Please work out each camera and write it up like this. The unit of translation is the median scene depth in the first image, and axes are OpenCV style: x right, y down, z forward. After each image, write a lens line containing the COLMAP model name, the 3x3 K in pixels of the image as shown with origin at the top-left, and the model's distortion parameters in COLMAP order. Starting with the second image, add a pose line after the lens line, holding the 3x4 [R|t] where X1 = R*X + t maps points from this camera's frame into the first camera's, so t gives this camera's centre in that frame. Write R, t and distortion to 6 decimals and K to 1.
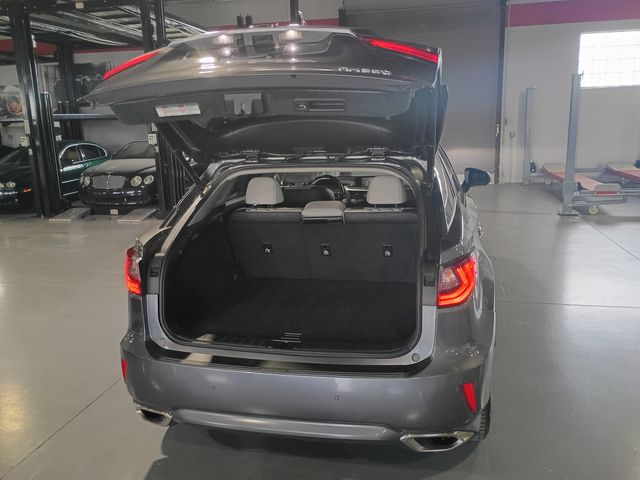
lens RADIAL K [[561.4, 0, 320.0], [0, 561.4, 240.0], [0, 0, 1]] dist [0.056799, -0.078522]
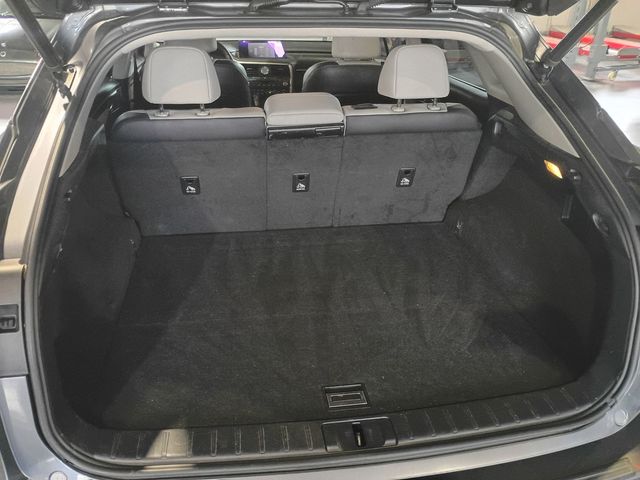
lens RADIAL K [[561.4, 0, 320.0], [0, 561.4, 240.0], [0, 0, 1]] dist [0.056799, -0.078522]
pose [[0.932292, -0.113873, 0.343313, -0.179737], [0.036435, 0.973888, 0.224085, -0.054347], [-0.359866, -0.196404, 0.912098, 0.480303]]
